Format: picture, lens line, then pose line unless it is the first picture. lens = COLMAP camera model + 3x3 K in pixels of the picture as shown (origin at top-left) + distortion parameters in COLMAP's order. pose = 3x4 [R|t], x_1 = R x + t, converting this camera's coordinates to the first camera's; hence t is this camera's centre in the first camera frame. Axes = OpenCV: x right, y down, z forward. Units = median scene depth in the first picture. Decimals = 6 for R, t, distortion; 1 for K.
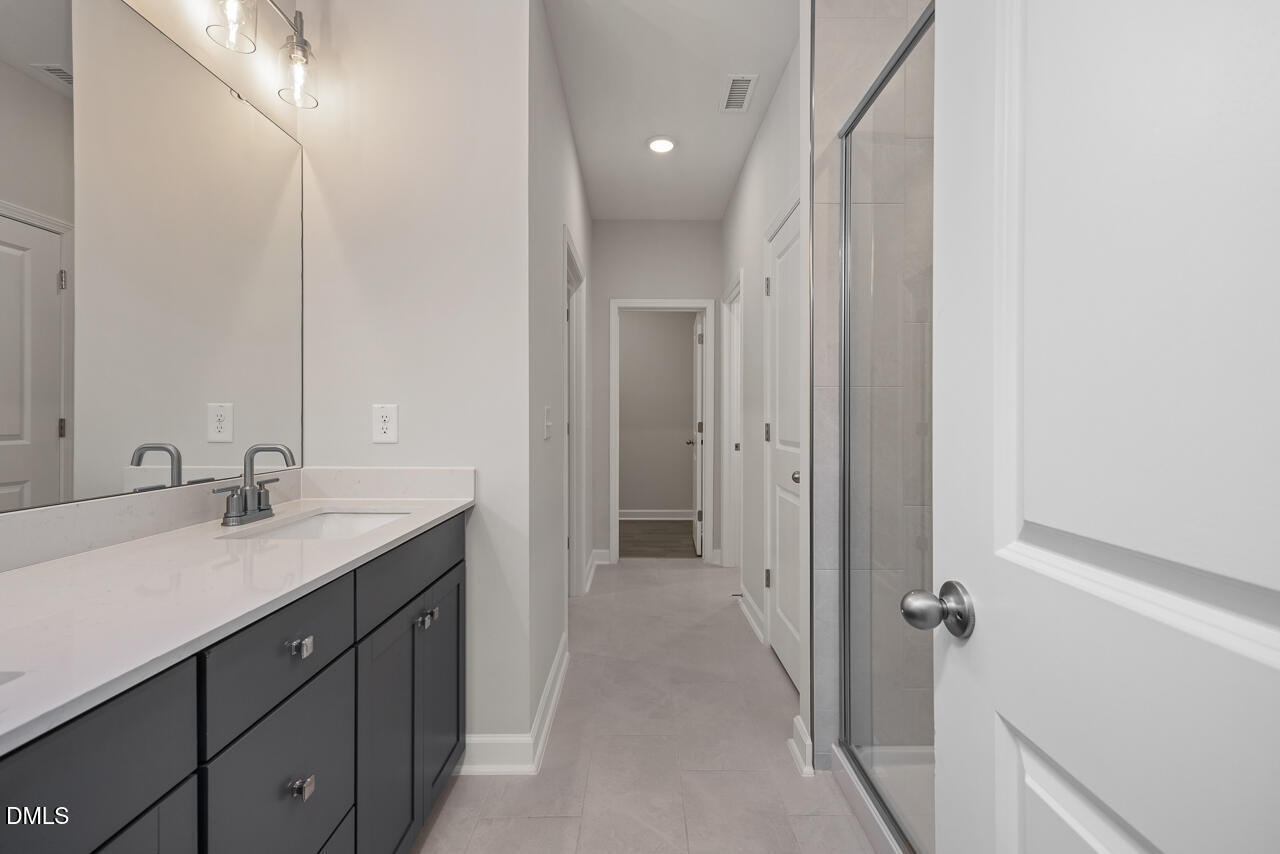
lens RADIAL K [[524.3, 0, 638.7], [0, 524.3, 416.7], [0, 0, 1]] dist [0.000305, 0.000017]
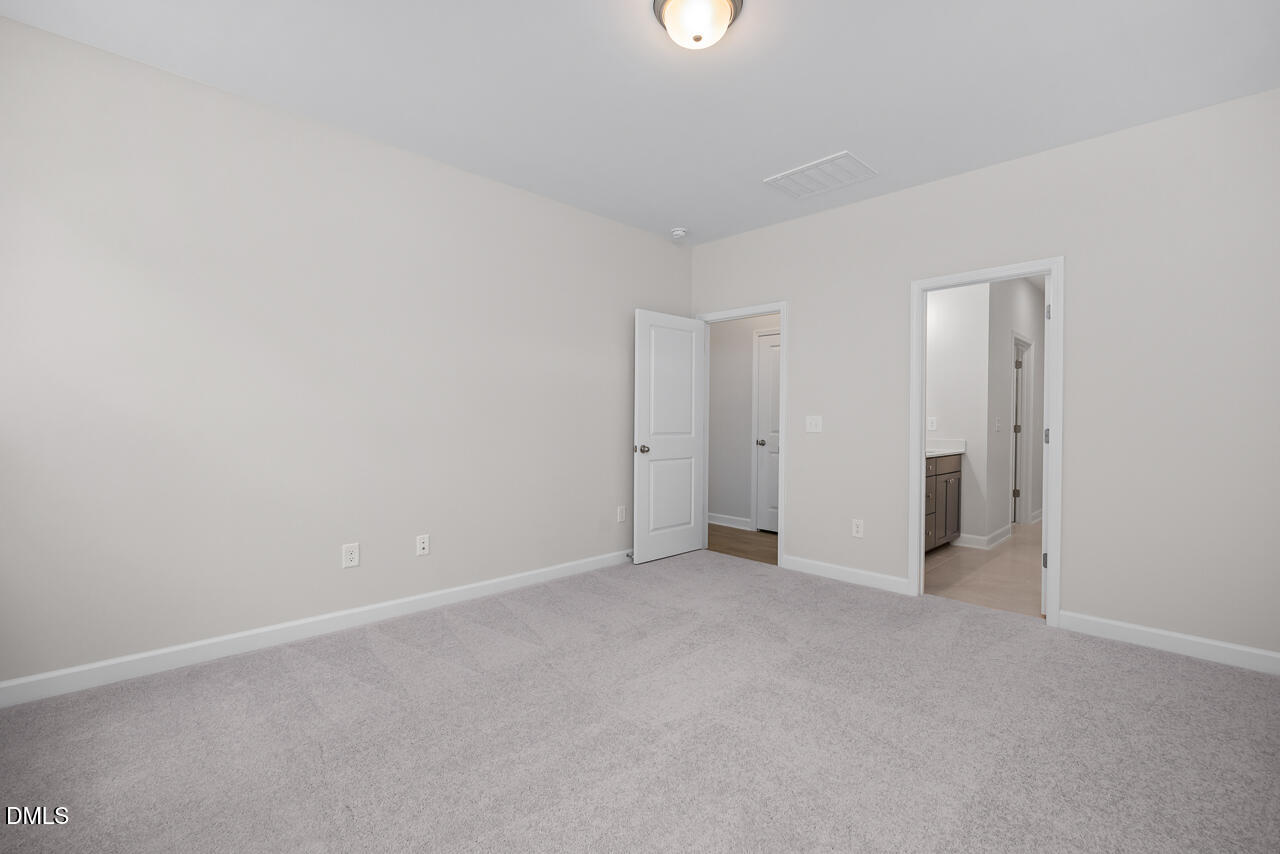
lens RADIAL K [[560.7, 0, 638.7], [0, 560.7, 423.8], [0, 0, 1]] dist [-0.000868, -0.000217]
pose [[0.690587, 0.004976, -0.723232, 0.662303], [-0.006302, 0.999980, 0.000863, 0.016443], [0.723222, 0.003961, 0.690605, -2.373514]]
